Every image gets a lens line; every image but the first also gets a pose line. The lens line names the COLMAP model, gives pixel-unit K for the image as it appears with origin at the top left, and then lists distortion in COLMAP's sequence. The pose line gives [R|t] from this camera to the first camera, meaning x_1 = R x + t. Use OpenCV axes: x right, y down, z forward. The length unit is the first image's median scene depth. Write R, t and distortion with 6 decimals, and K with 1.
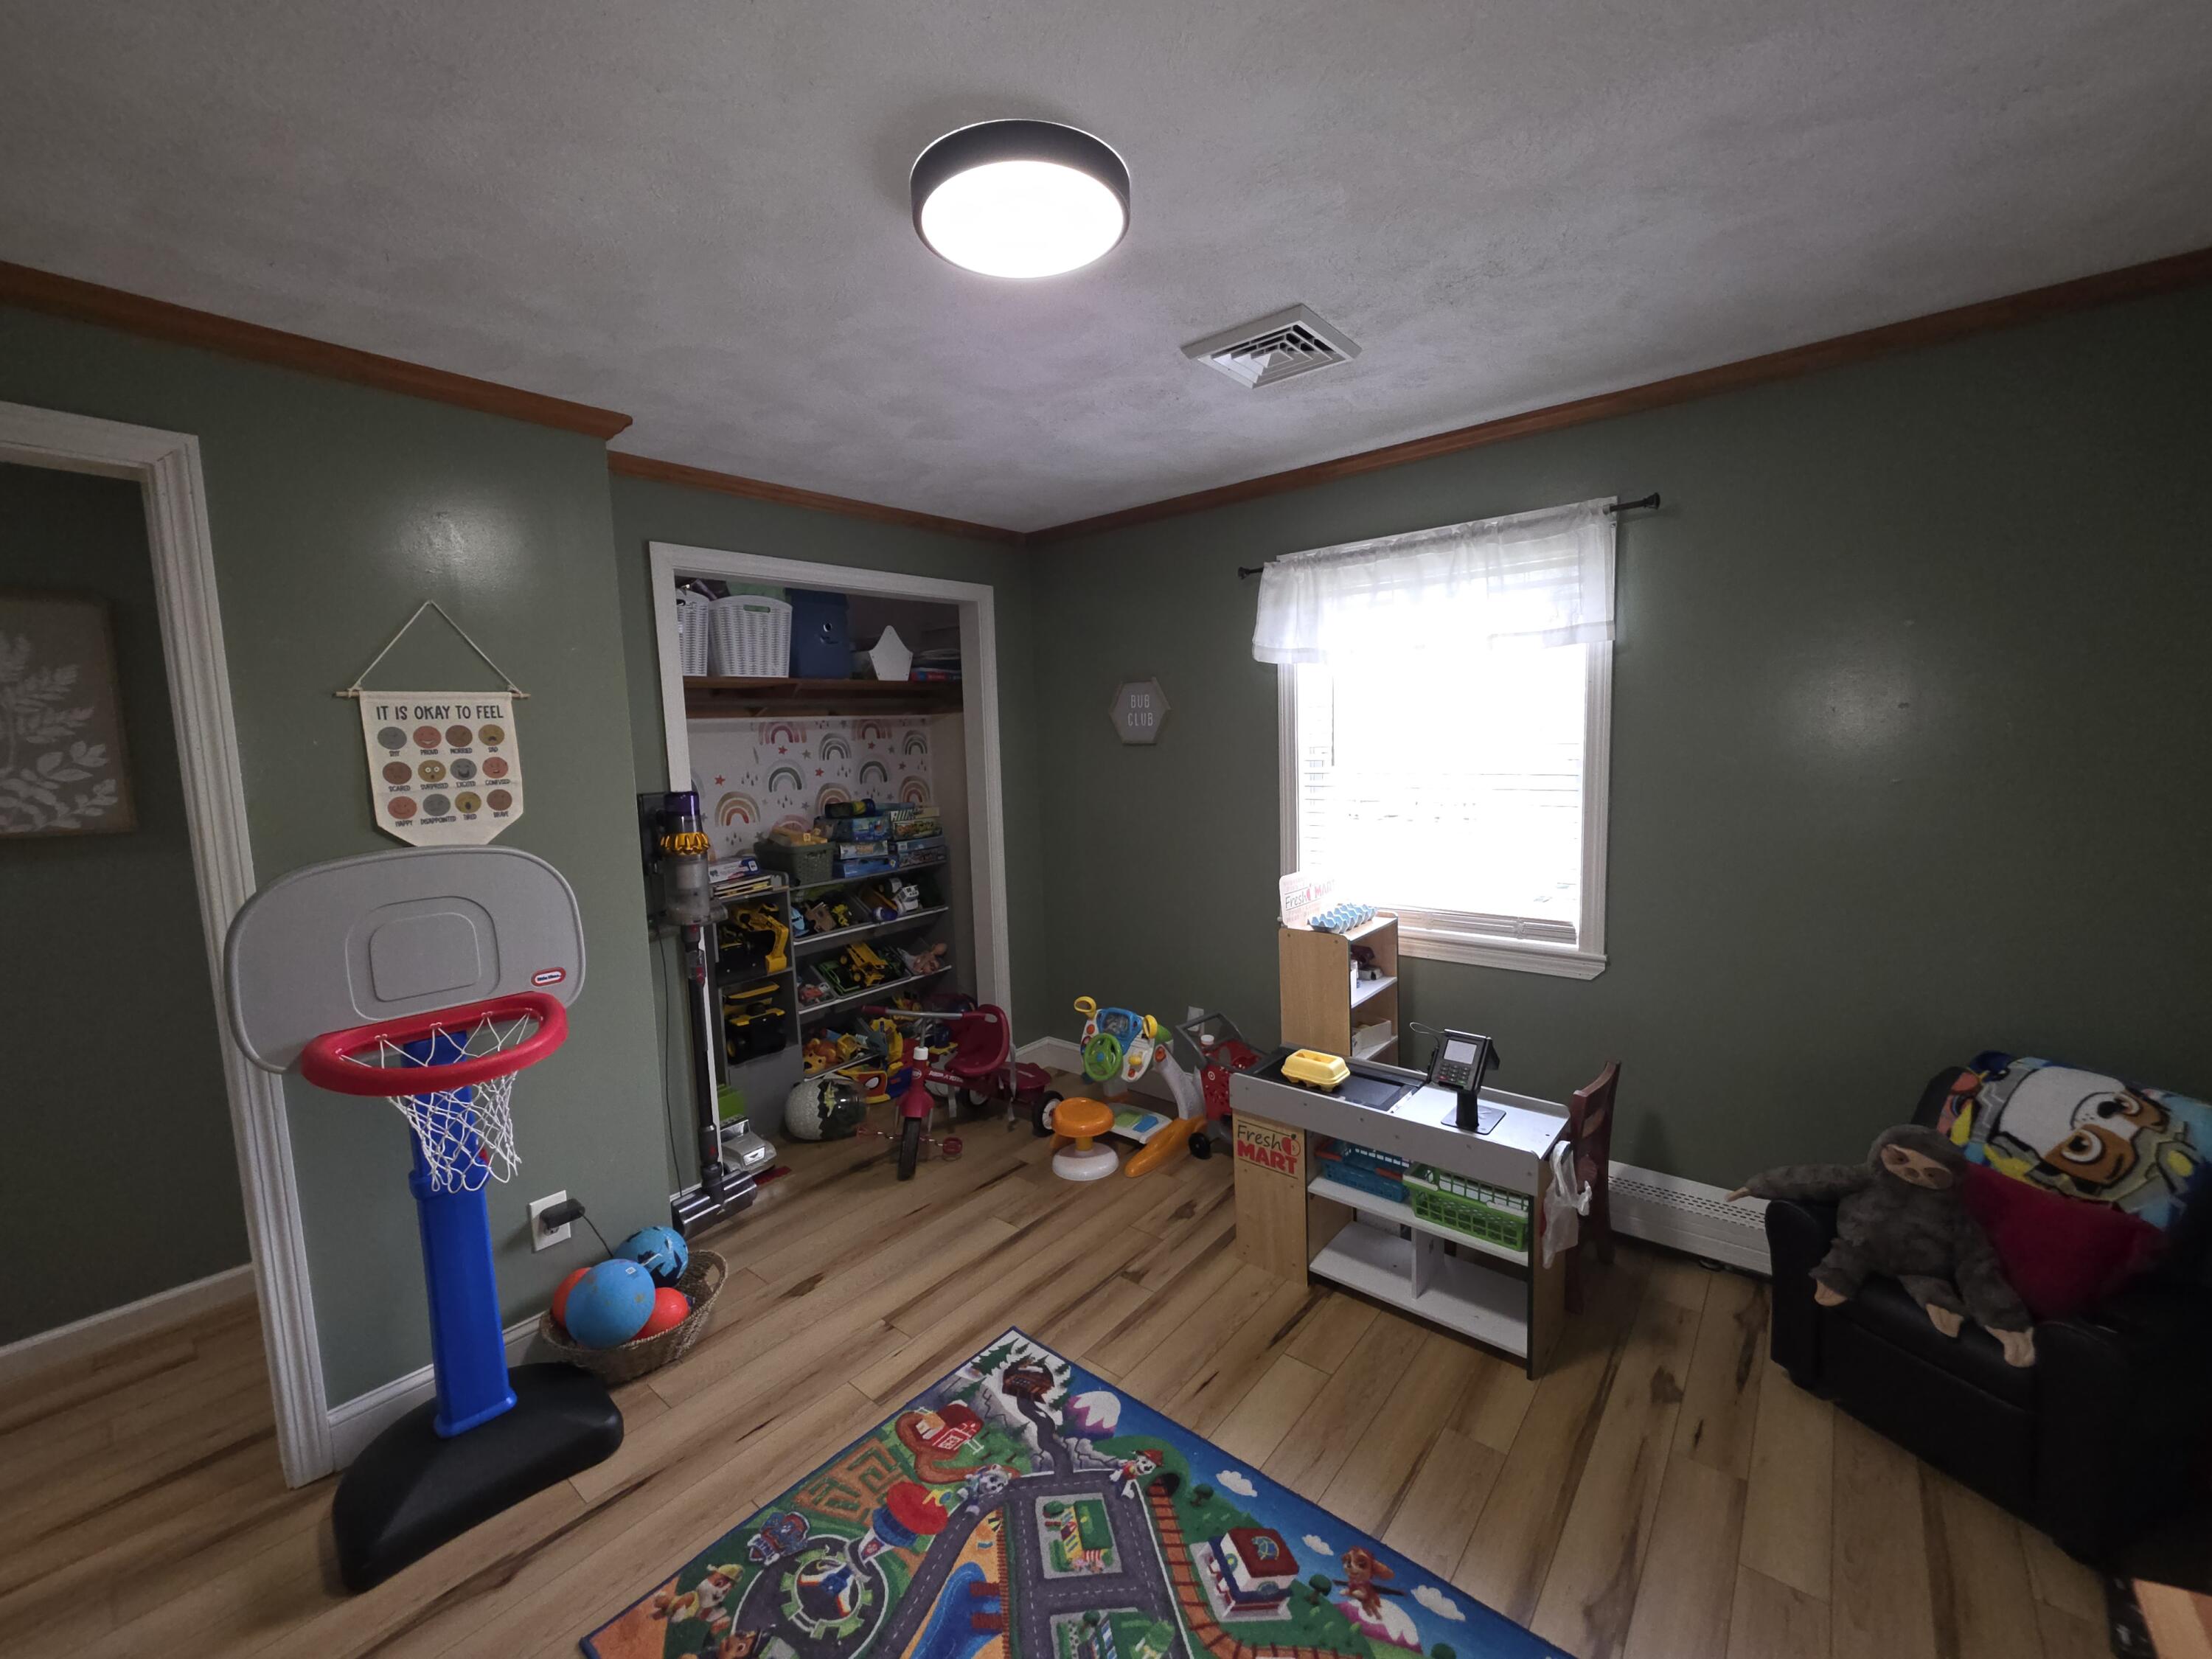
lens RADIAL K [[884.1, 0, 1105.0], [0, 884.1, 821.9], [0, 0, 1]] dist [0.000190, -0.000062]
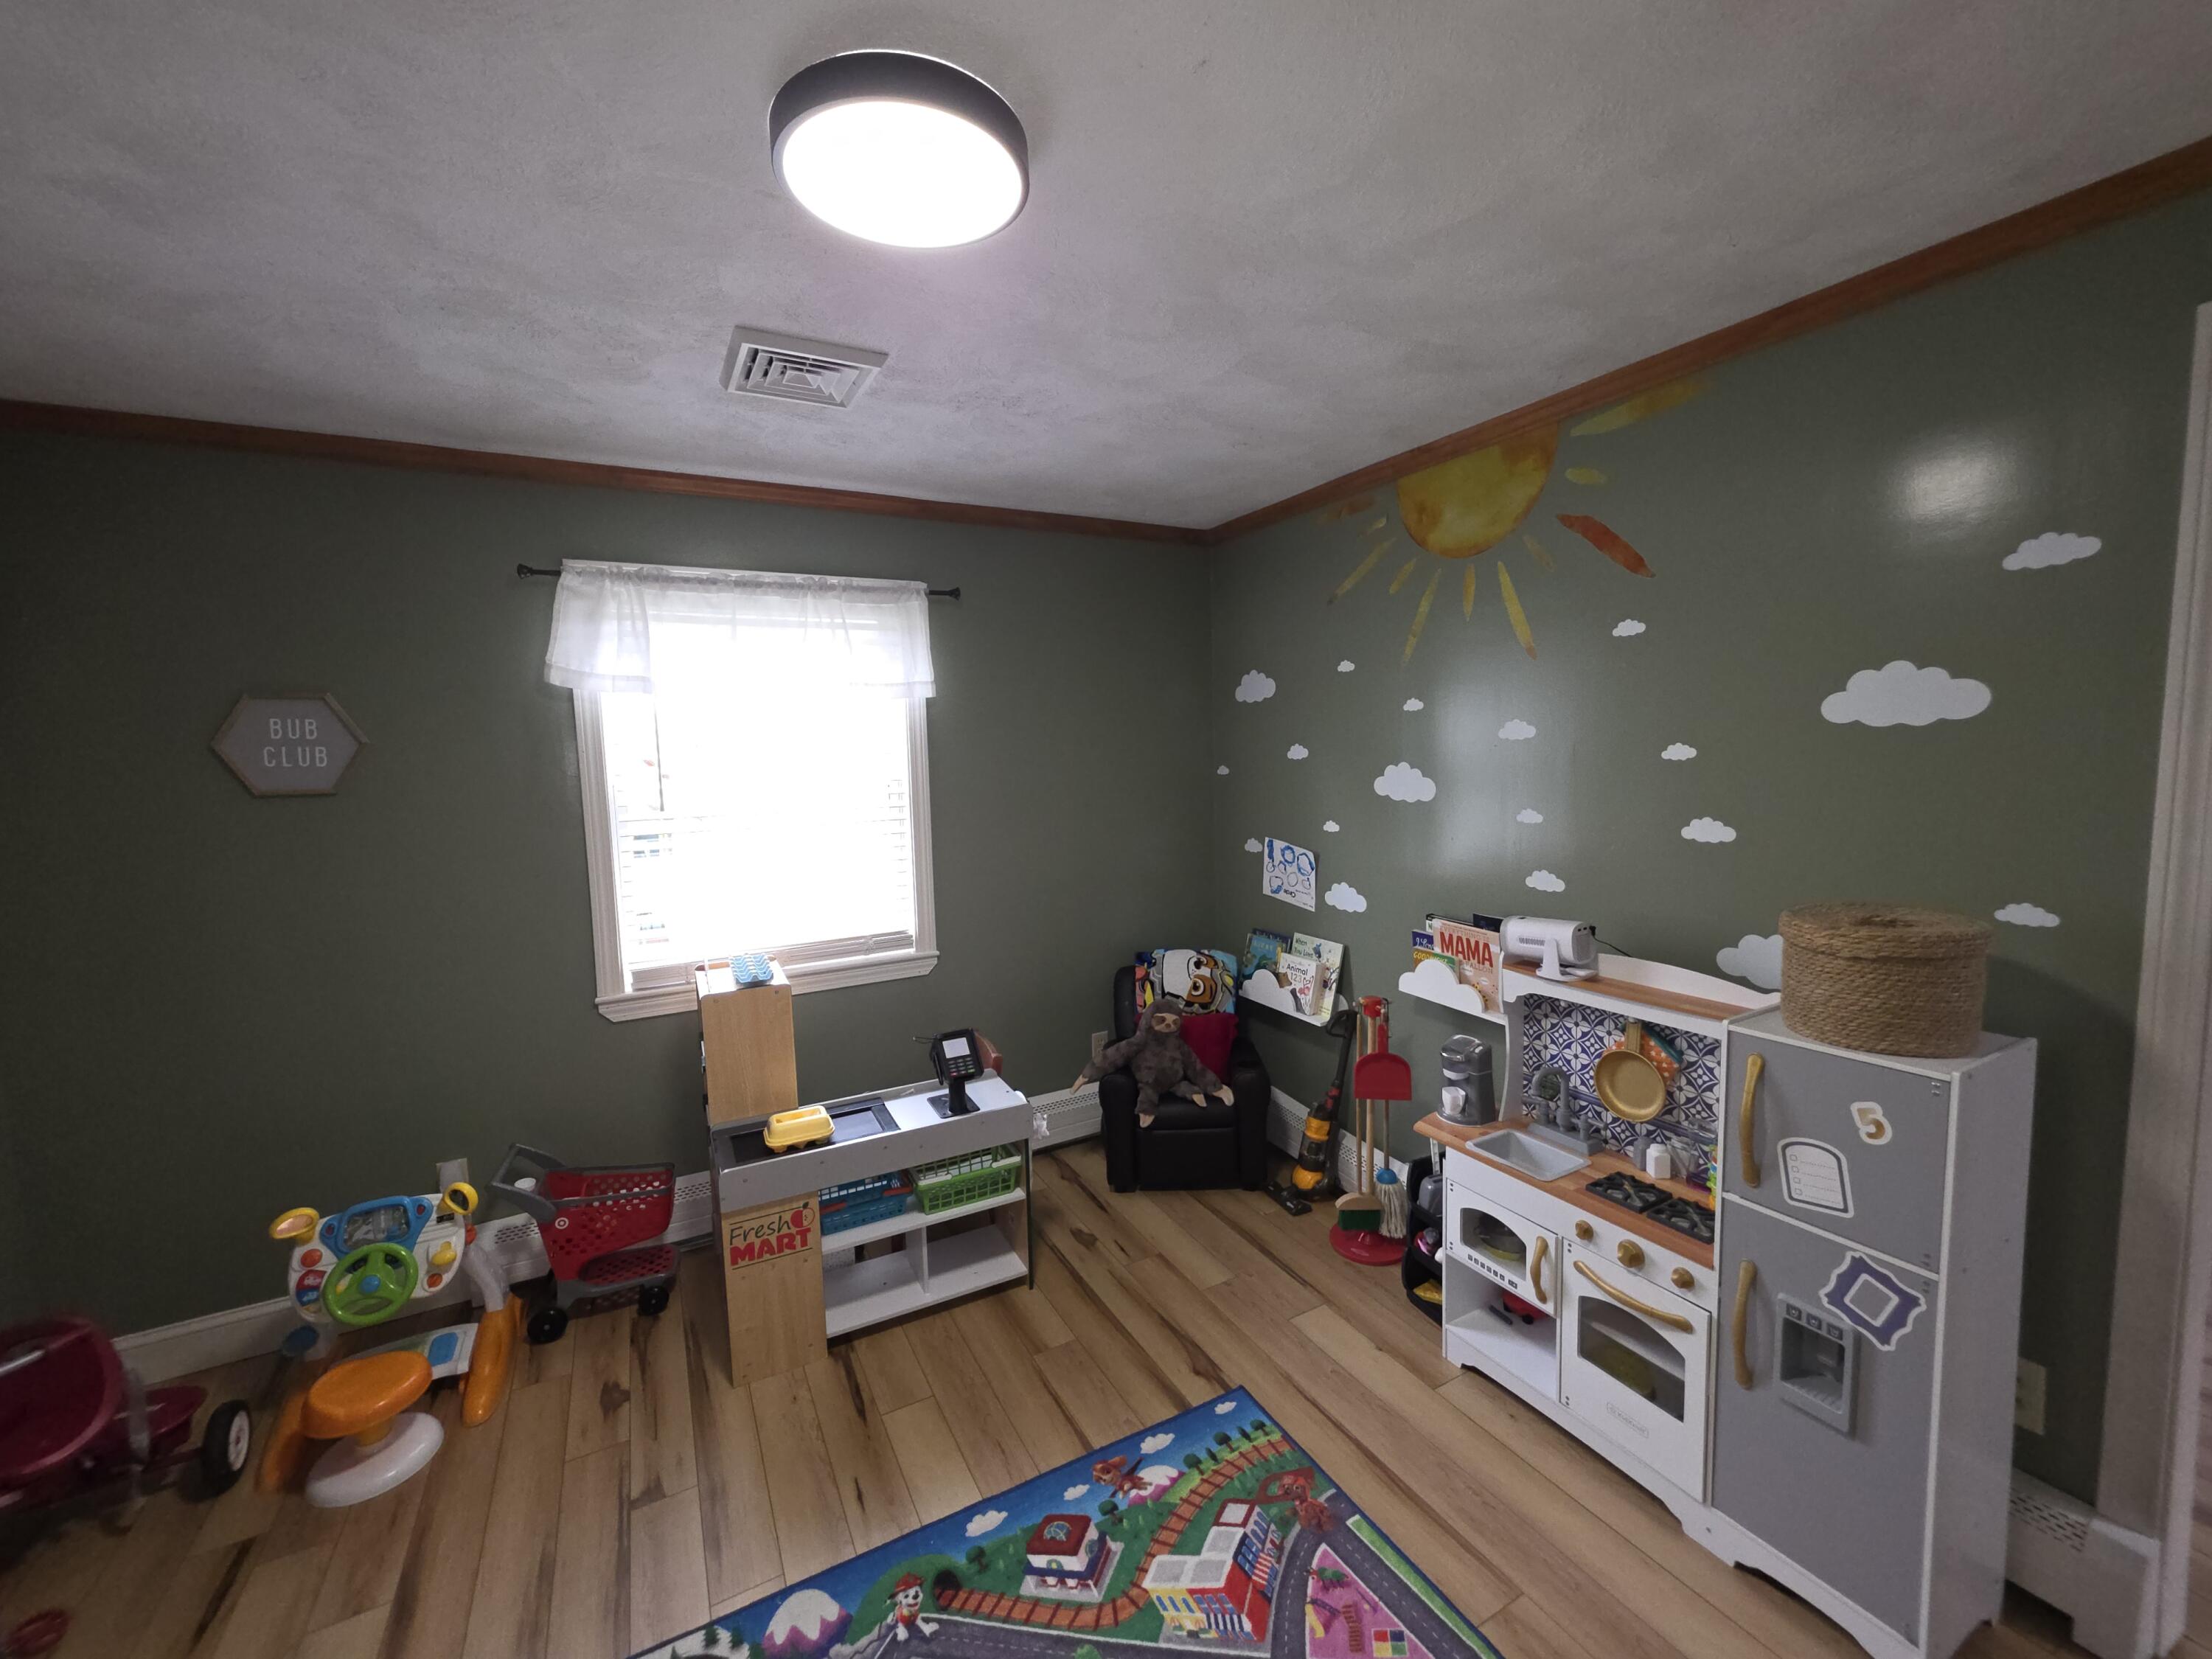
lens RADIAL K [[884.1, 0, 1105.0], [0, 884.1, 821.9], [0, 0, 1]] dist [0.000190, -0.000062]
pose [[0.372043, -0.058148, 0.926392, -0.587805], [0.105000, 0.994266, 0.020240, -0.034421], [-0.922257, 0.089741, 0.376016, 0.377914]]
